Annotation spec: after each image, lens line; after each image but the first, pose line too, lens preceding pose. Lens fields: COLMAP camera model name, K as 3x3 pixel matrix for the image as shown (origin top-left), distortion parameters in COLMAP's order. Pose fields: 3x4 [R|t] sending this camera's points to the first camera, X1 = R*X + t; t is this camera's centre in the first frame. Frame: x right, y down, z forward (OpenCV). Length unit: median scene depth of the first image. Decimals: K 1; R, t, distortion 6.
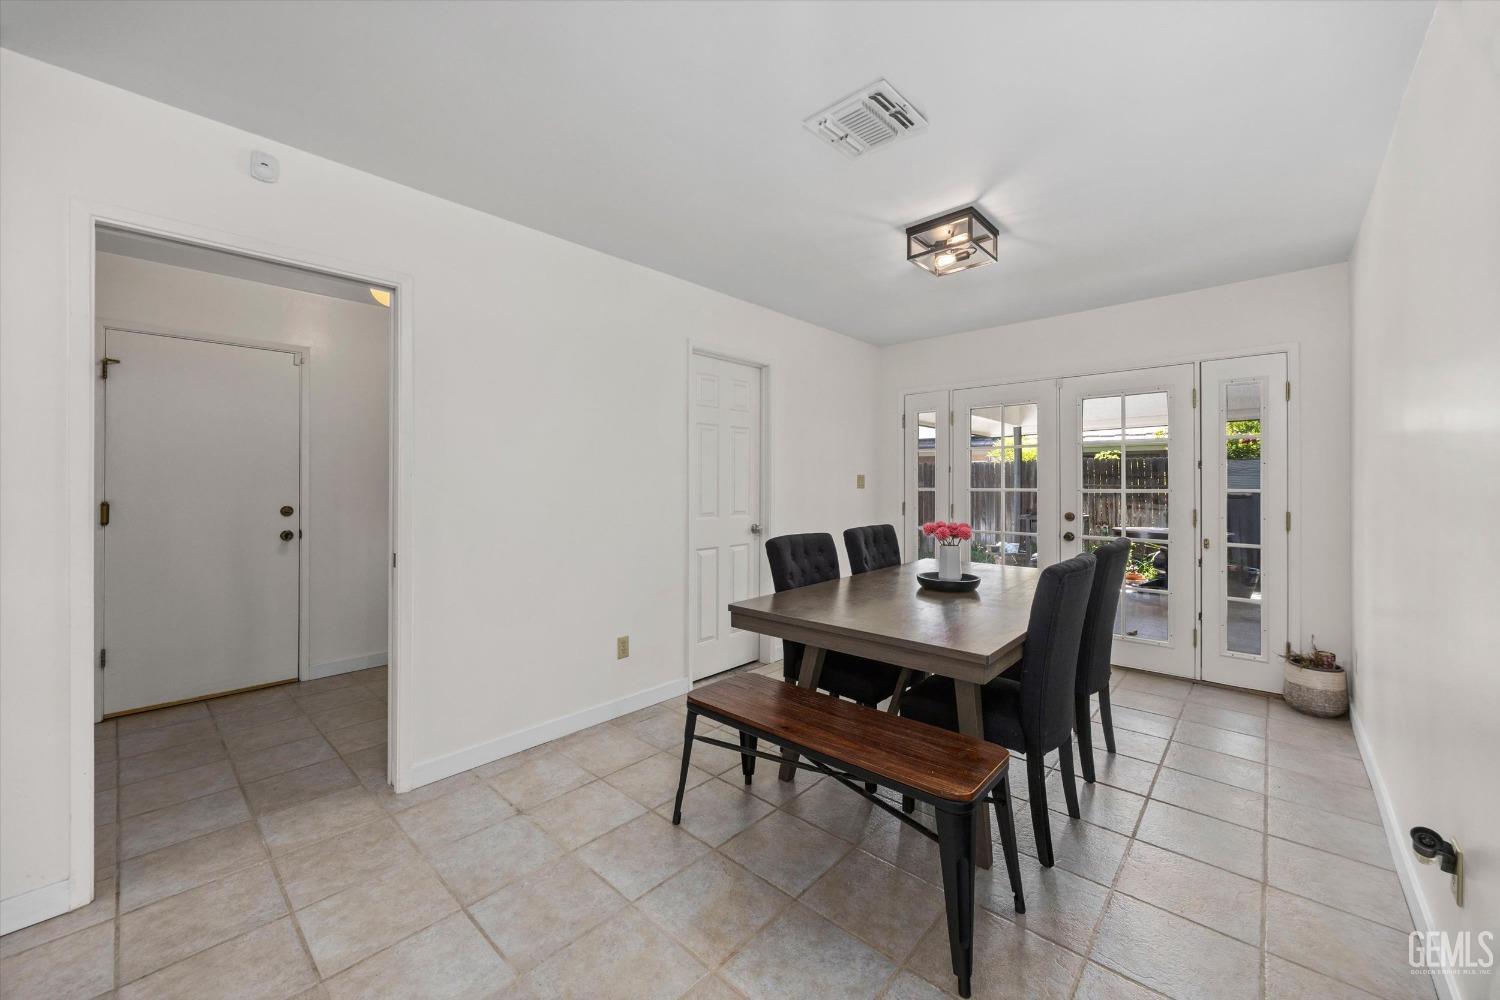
lens RADIAL K [[572.9, 0, 734.6], [0, 572.9, 482.5], [0, 0, 1]] dist [-0.001898, -0.000740]
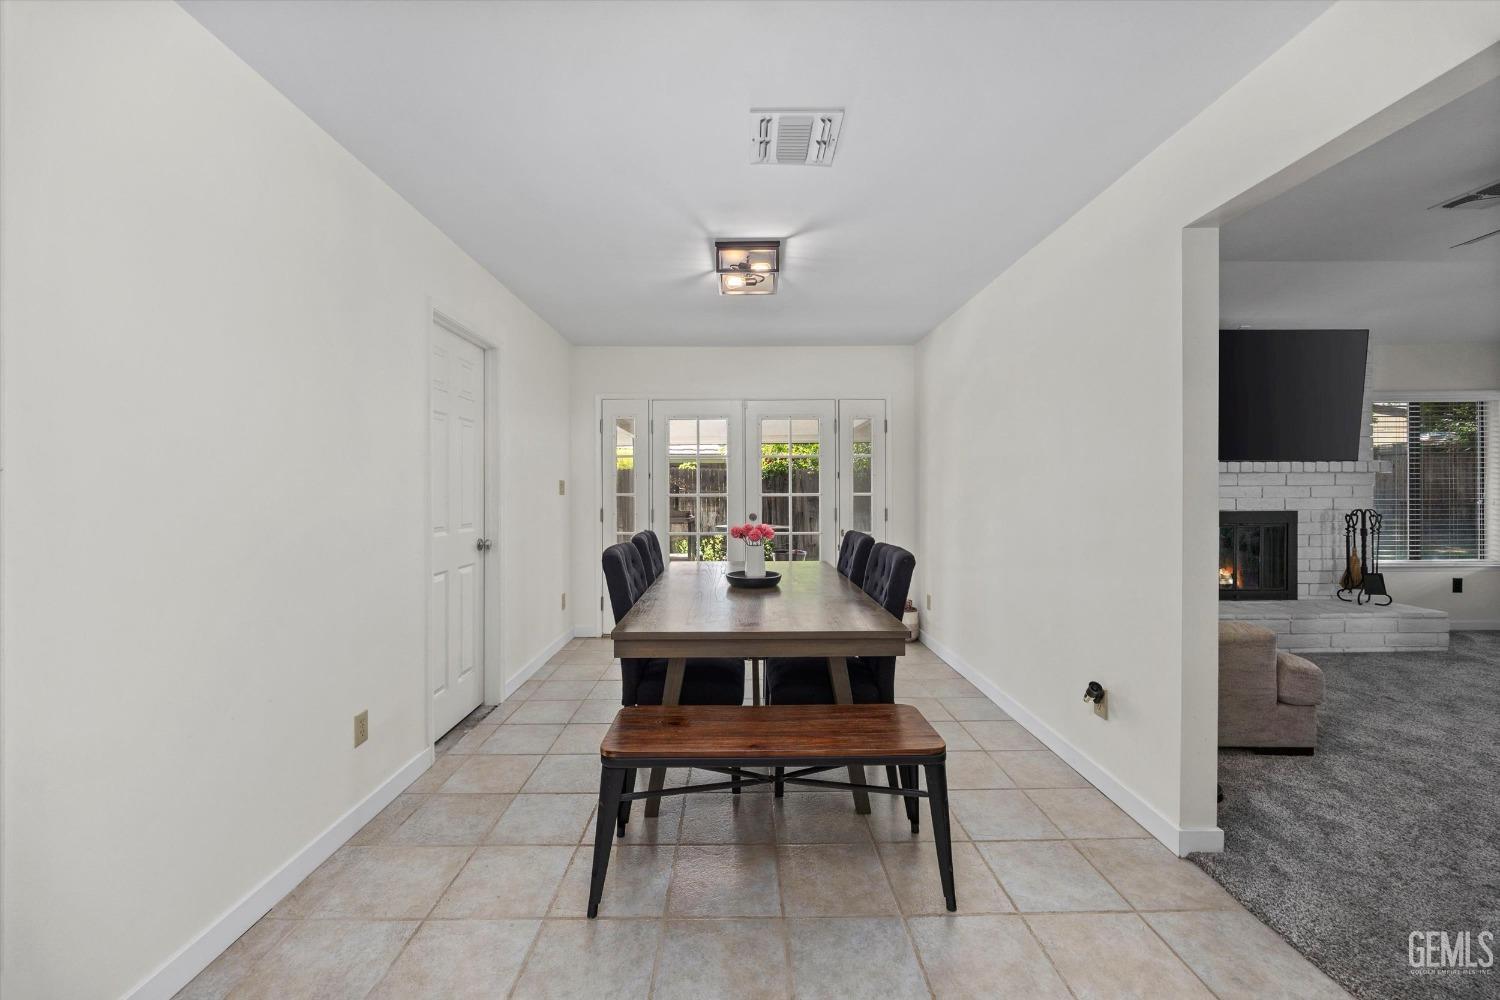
lens RADIAL K [[572.9, 0, 745.4], [0, 572.9, 493.9], [0, 0, 1]] dist [-0.001898, -0.000740]
pose [[0.723757, -0.004871, 0.690037, -0.370693], [-0.001231, 0.999964, 0.008350, 0.001586], [-0.690053, -0.006892, 0.723726, 0.211644]]
